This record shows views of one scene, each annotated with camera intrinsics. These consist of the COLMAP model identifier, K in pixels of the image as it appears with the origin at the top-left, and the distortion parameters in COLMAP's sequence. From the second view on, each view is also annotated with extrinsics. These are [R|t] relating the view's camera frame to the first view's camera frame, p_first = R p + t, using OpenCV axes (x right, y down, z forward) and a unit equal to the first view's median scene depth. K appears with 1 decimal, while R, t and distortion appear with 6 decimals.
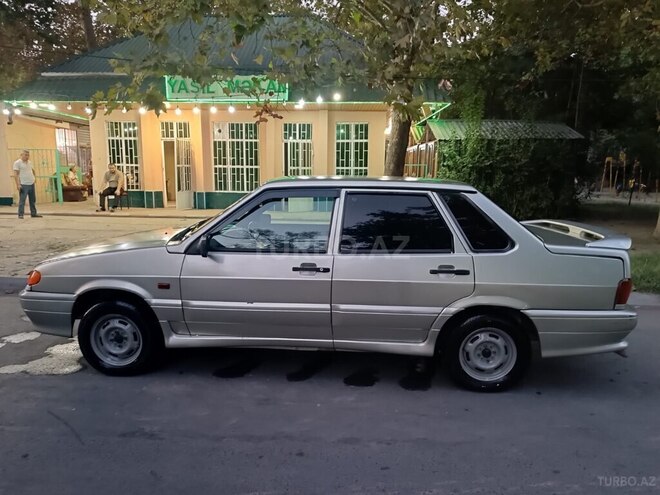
lens RADIAL K [[478.6, 0, 327.6], [0, 478.6, 248.8], [0, 0, 1]] dist [0.006061, -0.006388]
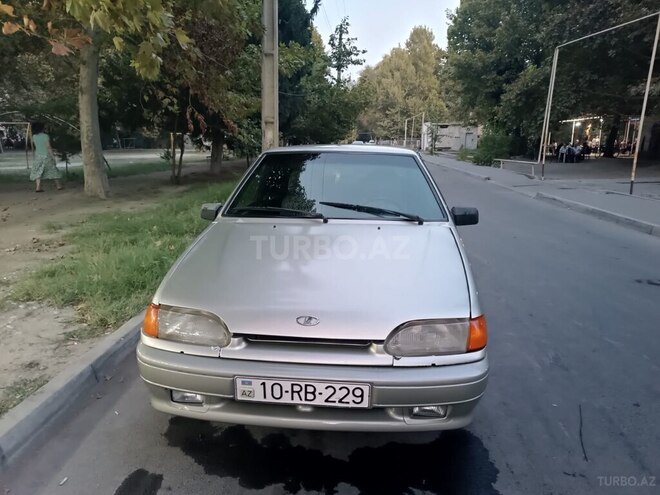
lens RADIAL K [[475.8, 0, 324.7], [0, 475.8, 248.3], [0, 0, 1]] dist [0.005445, -0.006662]
pose [[0.014763, -0.233947, 0.972137, -1.133313], [0.158863, 0.960442, 0.228720, -0.196115], [-0.987190, 0.151061, 0.051344, 1.117503]]
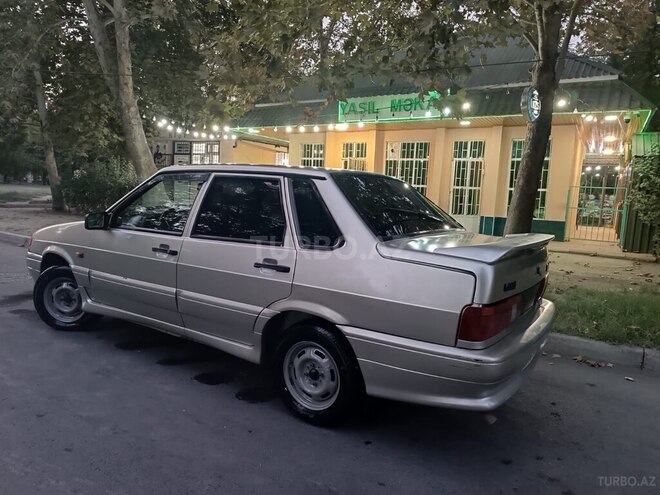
lens RADIAL K [[473.9, 0, 330.0], [0, 473.9, 247.5], [0, 0, 1]] dist [0.011343, -0.011284]
pose [[0.871585, 0.084302, -0.482941, 0.665710], [-0.113238, 0.993084, -0.031015, 0.024538], [0.476987, 0.081720, 0.875103, 0.268565]]
